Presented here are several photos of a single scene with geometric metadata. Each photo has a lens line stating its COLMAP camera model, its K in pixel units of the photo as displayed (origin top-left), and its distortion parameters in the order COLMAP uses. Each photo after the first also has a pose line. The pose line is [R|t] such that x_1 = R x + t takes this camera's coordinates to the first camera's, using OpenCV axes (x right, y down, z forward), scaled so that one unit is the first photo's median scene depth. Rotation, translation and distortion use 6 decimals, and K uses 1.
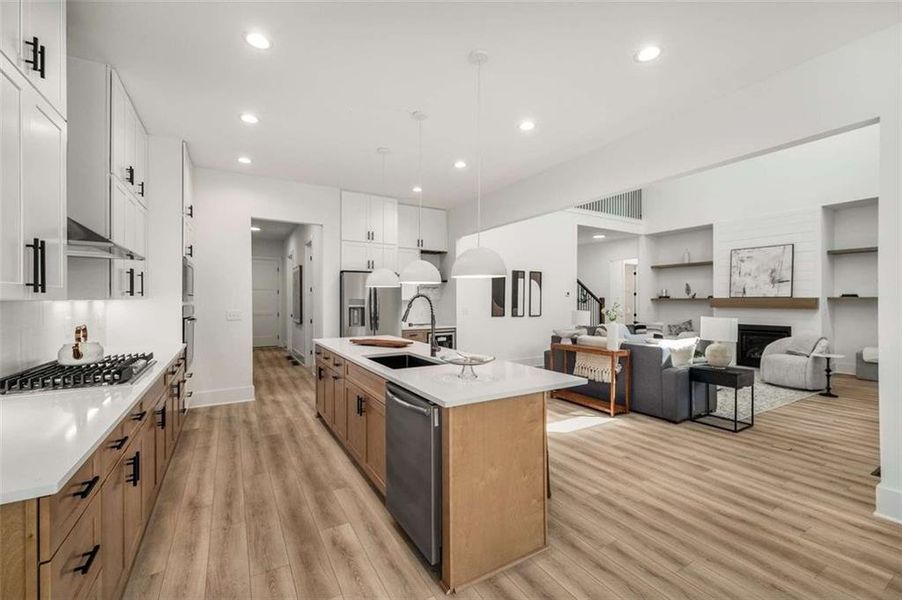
lens RADIAL K [[371.1, 0, 451.4], [0, 371.1, 299.4], [0, 0, 1]] dist [-0.003546, -0.000273]
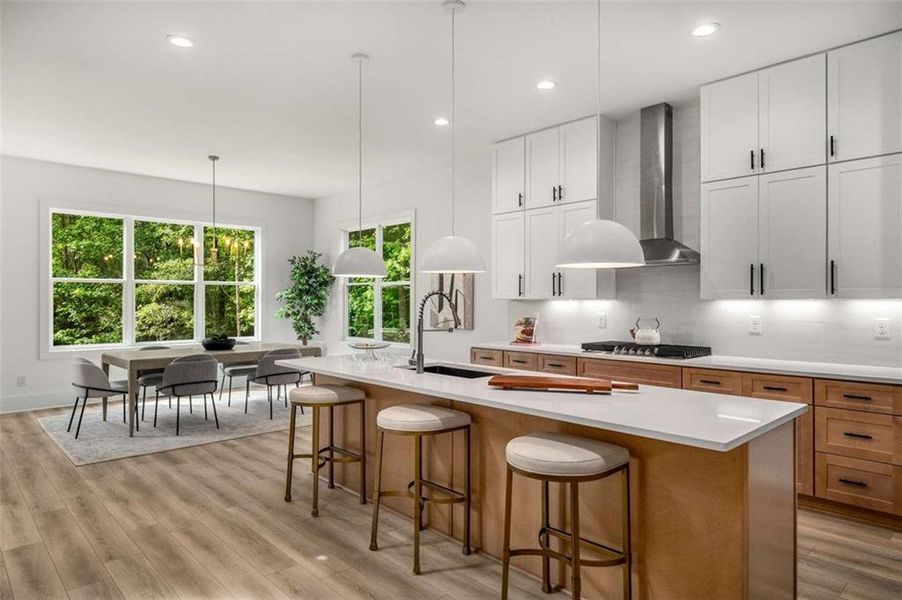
lens RADIAL K [[552.5, 0, 450.1], [0, 552.5, 295.6], [0, 0, 1]] dist [0.001141, -0.000818]
pose [[-0.975879, -0.002973, -0.218294, 0.062821], [-0.000868, 0.999952, -0.009739, 0.003011], [0.218313, -0.009315, -0.975834, 0.953719]]
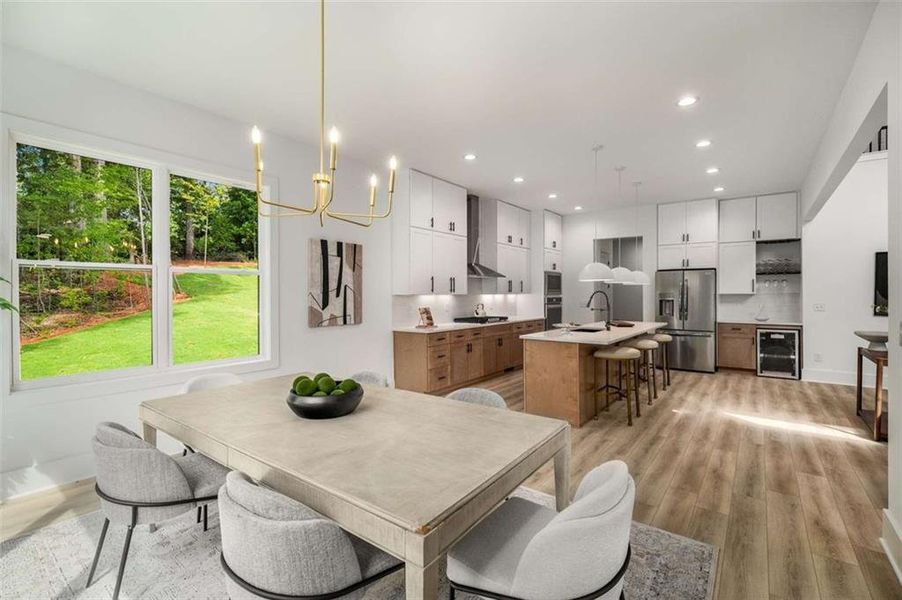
lens RADIAL K [[398.7, 0, 461.7], [0, 398.7, 294.1], [0, 0, 1]] dist [0.001799, -0.000128]
pose [[0.386679, 0.000247, -0.922214, 0.564748], [0.002852, 0.999995, 0.001463, -0.001462], [0.922210, -0.003196, 0.386676, -0.096443]]
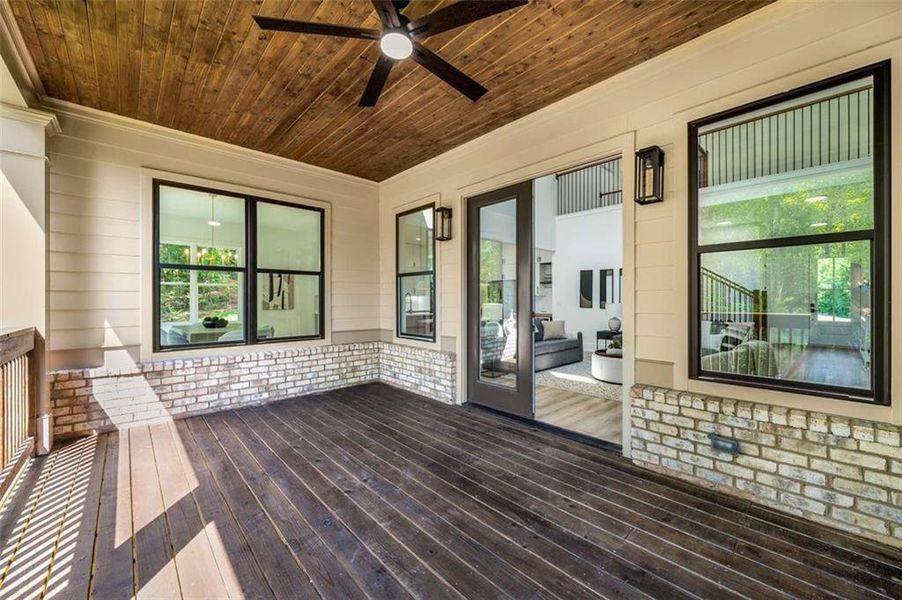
lens RADIAL K [[350.2, 0, 456.1], [0, 350.2, 298.6], [0, 0, 1]] dist [0.002068, -0.000230]
pose [[0.220799, -0.005418, -0.975304, 1.262559], [0.002098, 0.999985, -0.005080, 0.020940], [0.975317, -0.000924, 0.220807, 0.329748]]
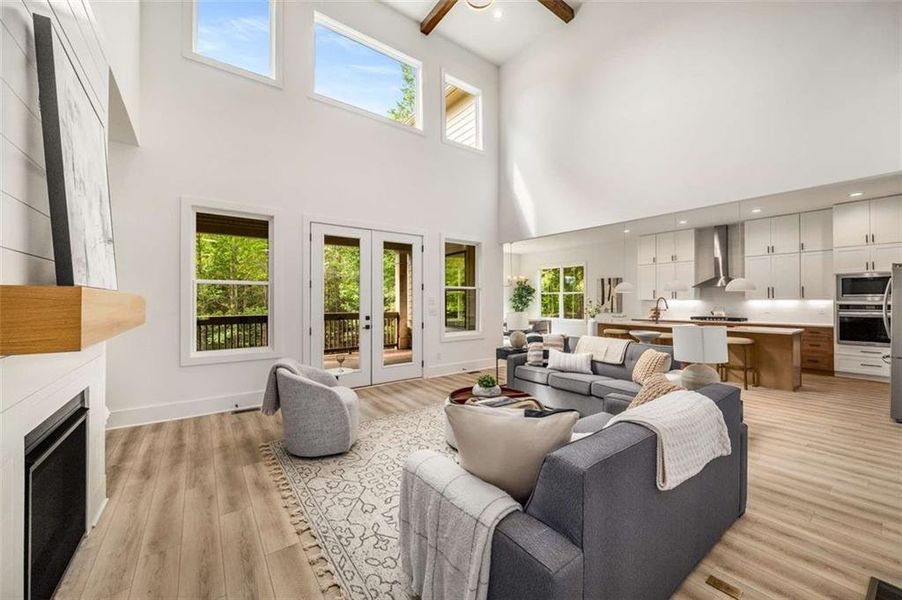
lens RADIAL K [[350.2, 0, 451.5], [0, 350.2, 297.8], [0, 0, 1]] dist [0.002068, -0.000230]
pose [[-0.993500, -0.000092, -0.113835, 0.676856], [0.000827, 0.999967, -0.008026, 0.002302], [0.113832, -0.008068, -0.993467, 1.377924]]
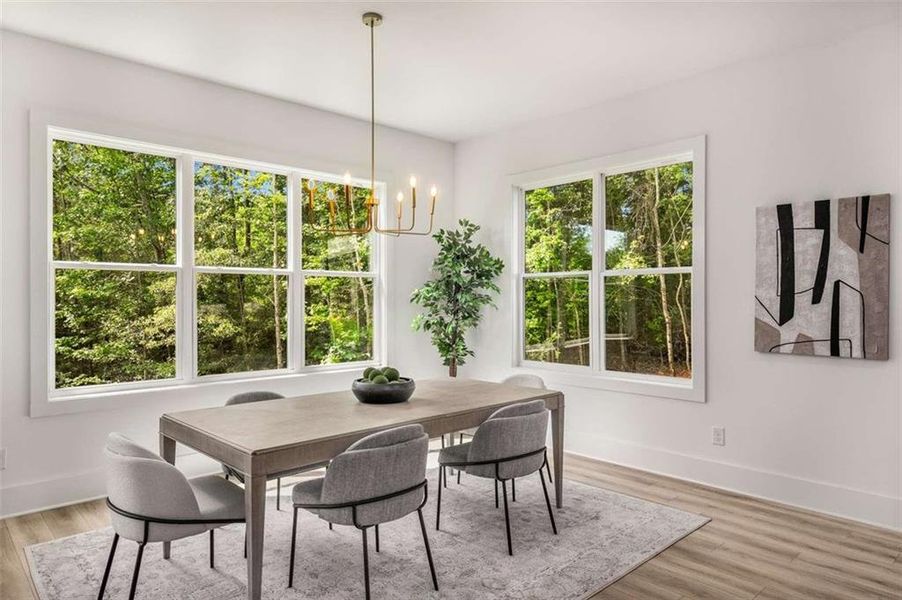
lens RADIAL K [[576.5, 0, 445.8], [0, 576.5, 297.5], [0, 0, 1]] dist [-0.003649, -0.001174]
pose [[-0.978374, -0.000370, -0.206844, 0.295966], [0.000995, 0.999978, -0.006493, 0.001512], [0.206842, -0.006559, -0.978352, 0.430374]]
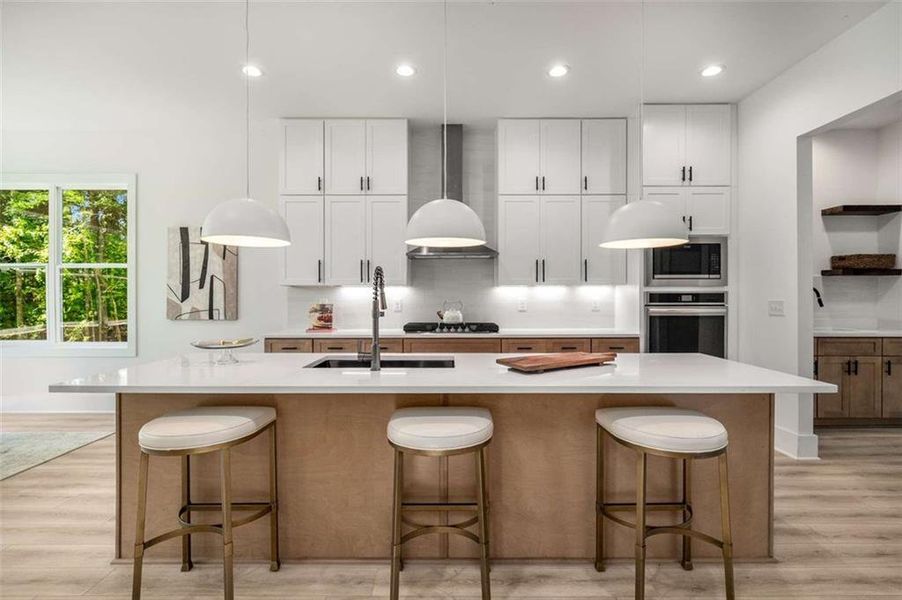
lens RADIAL K [[434.5, 0, 454.5], [0, 434.5, 290.5], [0, 0, 1]] dist [-0.003002, -0.000076]
pose [[-0.505630, 0.010740, -0.862684, 0.230956], [0.004233, 0.999941, 0.009968, 0.001734], [0.862740, 0.001388, -0.505646, 0.661936]]
